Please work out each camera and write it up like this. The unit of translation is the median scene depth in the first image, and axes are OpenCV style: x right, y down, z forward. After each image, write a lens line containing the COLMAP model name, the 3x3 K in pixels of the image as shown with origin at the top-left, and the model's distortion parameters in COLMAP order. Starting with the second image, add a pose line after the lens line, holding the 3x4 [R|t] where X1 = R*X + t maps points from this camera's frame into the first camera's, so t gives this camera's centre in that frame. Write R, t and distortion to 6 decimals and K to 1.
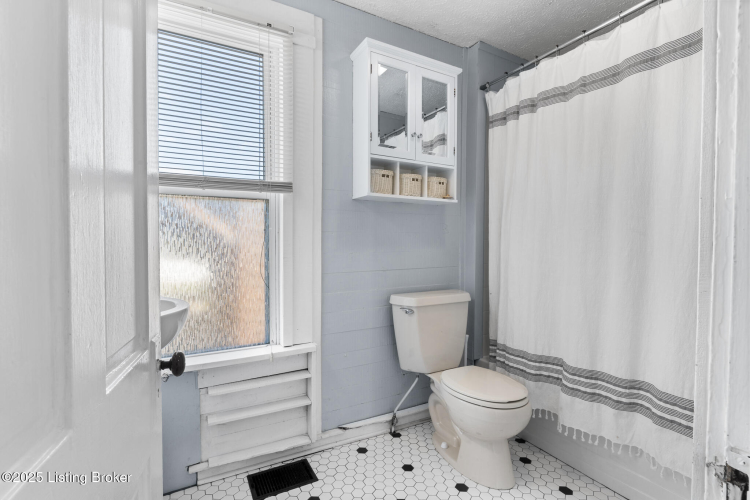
lens RADIAL K [[364.4, 0, 368.6], [0, 364.4, 247.1], [0, 0, 1]] dist [-0.003418, -0.001982]
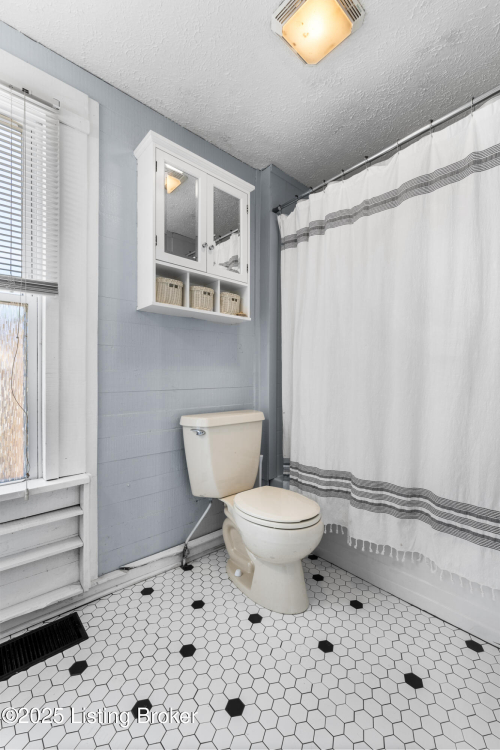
lens RADIAL K [[328.9, 0, 254.3], [0, 328.9, 375.9], [0, 0, 1]] dist [0.001810, 0.000006]
pose [[0.974182, -0.001114, 0.225760, 0.058600], [0.005919, 0.999770, -0.020610, 0.051978], [-0.225685, 0.021414, 0.973965, 0.151137]]
